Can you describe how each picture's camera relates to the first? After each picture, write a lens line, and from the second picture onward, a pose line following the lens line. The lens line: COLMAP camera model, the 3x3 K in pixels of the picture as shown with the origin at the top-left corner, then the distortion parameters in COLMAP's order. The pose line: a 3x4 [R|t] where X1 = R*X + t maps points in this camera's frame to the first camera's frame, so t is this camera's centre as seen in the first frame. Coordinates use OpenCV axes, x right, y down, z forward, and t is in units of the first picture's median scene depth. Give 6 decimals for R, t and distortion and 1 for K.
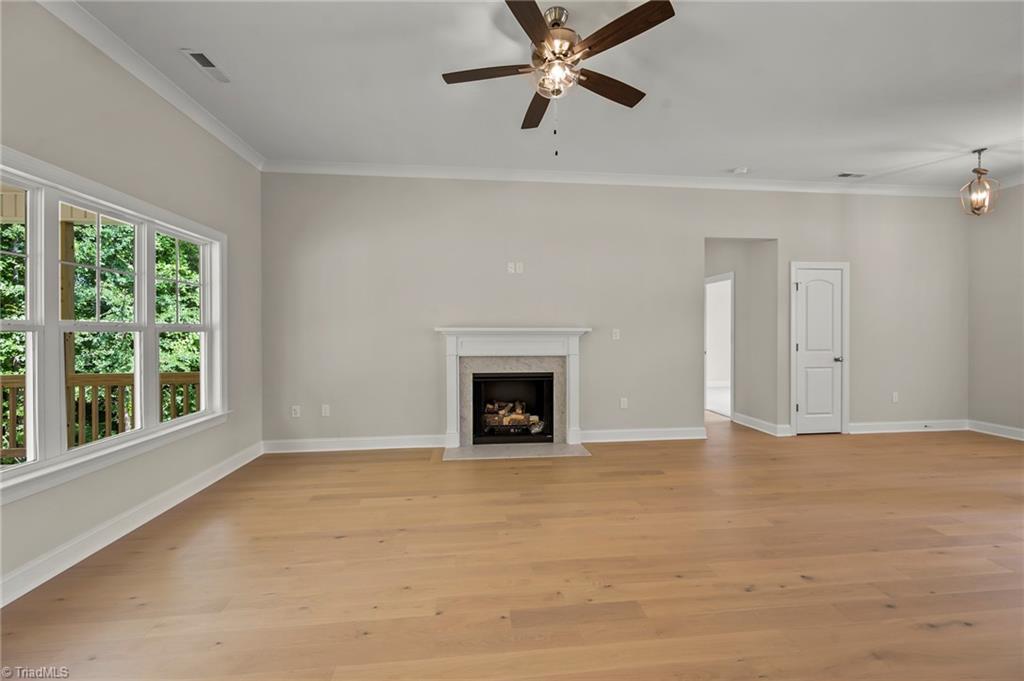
lens RADIAL K [[414.0, 0, 512.3], [0, 414.0, 331.6], [0, 0, 1]] dist [0.001329, 0.000182]
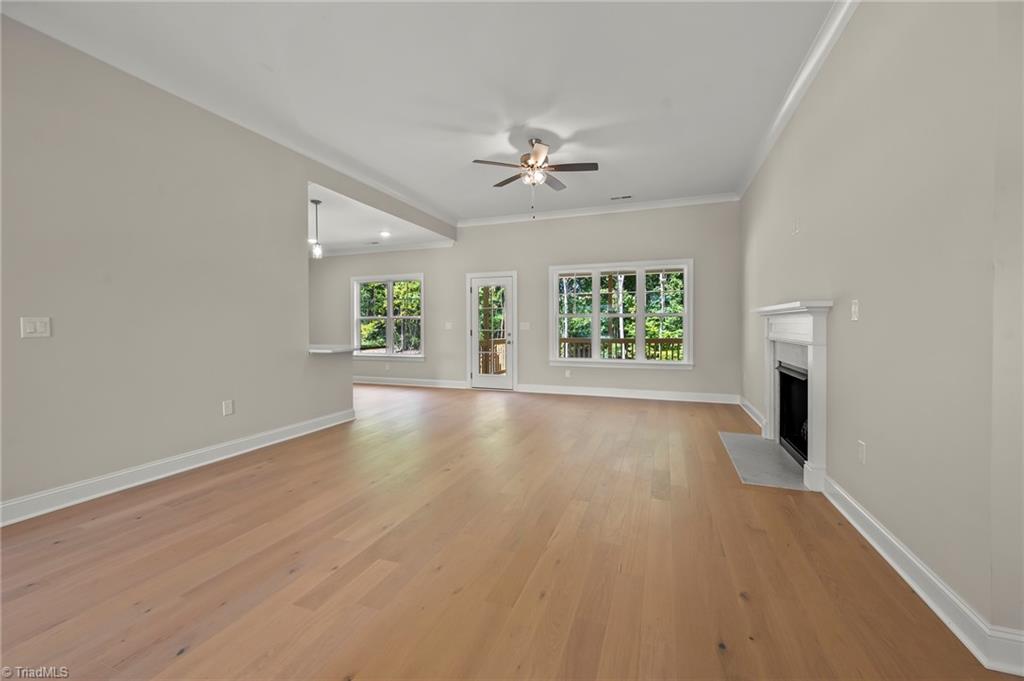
lens RADIAL K [[414.0, 0, 512.3], [0, 414.0, 331.6], [0, 0, 1]] dist [0.001329, 0.000182]
pose [[-0.448598, 0.016828, -0.893575, 0.905713], [0.002844, 0.999845, 0.017402, 0.023531], [0.893729, 0.005265, -0.448577, 0.875865]]
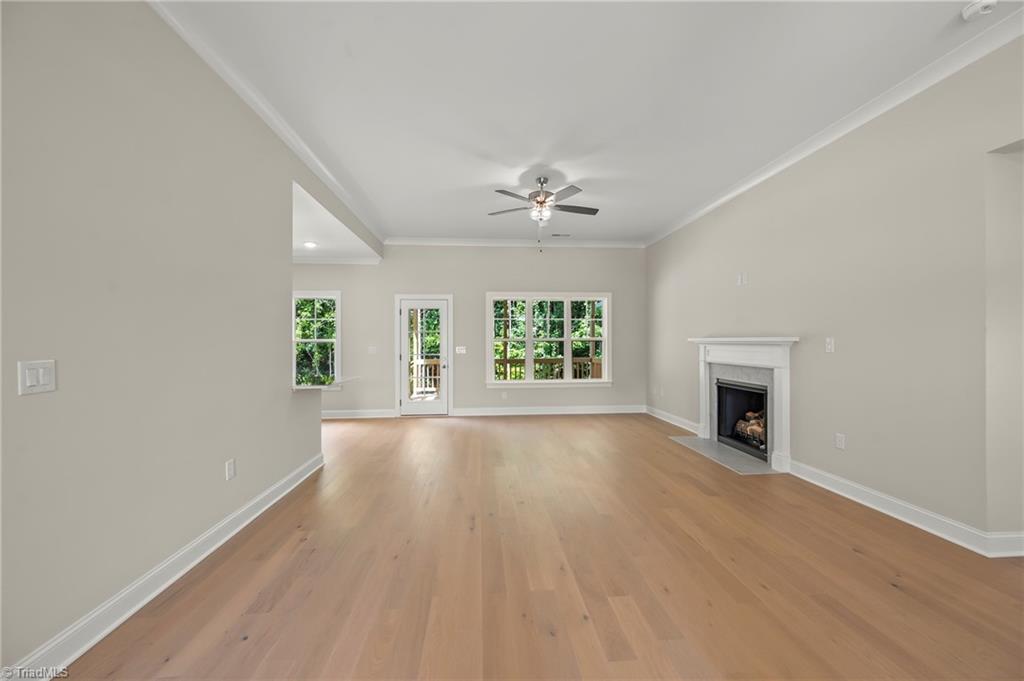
lens RADIAL K [[406.7, 0, 512.9], [0, 406.7, 343.5], [0, 0, 1]] dist [-0.000860, -0.000335]
pose [[-0.028530, 0.005884, -0.999576, 1.016295], [0.002972, 0.999979, 0.005802, -0.002283], [0.999589, -0.002805, -0.028546, 0.465318]]
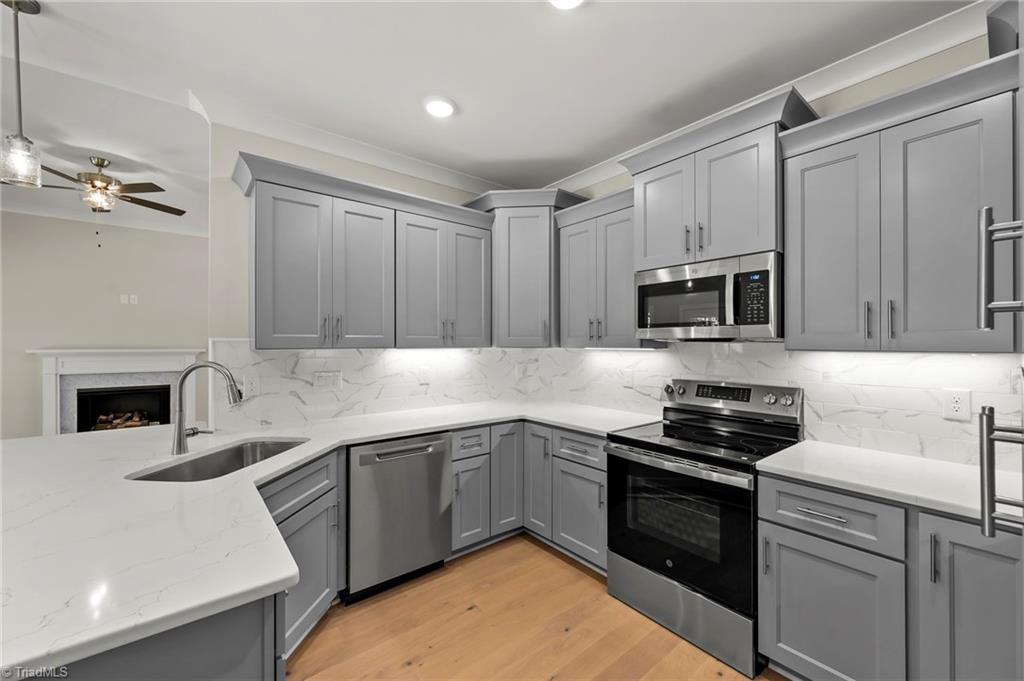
lens RADIAL K [[406.7, 0, 512.9], [0, 406.7, 343.5], [0, 0, 1]] dist [-0.000860, -0.000335]
pose [[0.839817, 0.002794, 0.542862, 0.302651], [-0.000359, 0.999989, -0.004592, -0.020649], [-0.542869, 0.003662, 0.839810, -0.593083]]
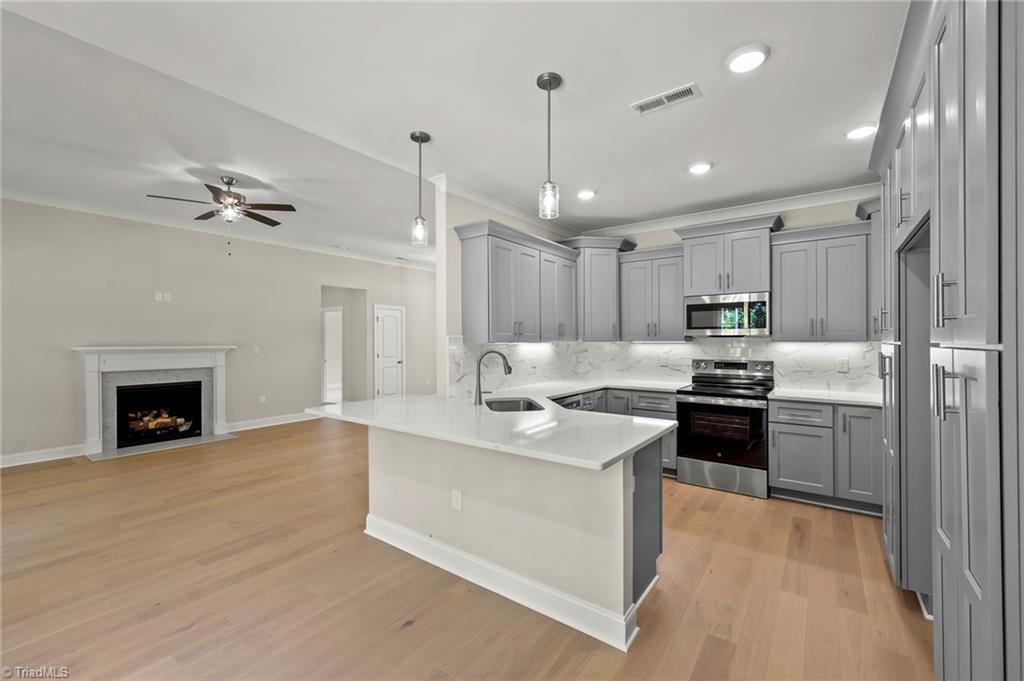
lens RADIAL K [[421.1, 0, 512.0], [0, 421.1, 340.5], [0, 0, 1]] dist [-0.001364, -0.000239]
pose [[0.675136, -0.001470, 0.737692, -0.211471], [0.004915, 0.999985, -0.002505, -0.017869], [-0.737677, 0.005317, 0.675133, -0.583774]]
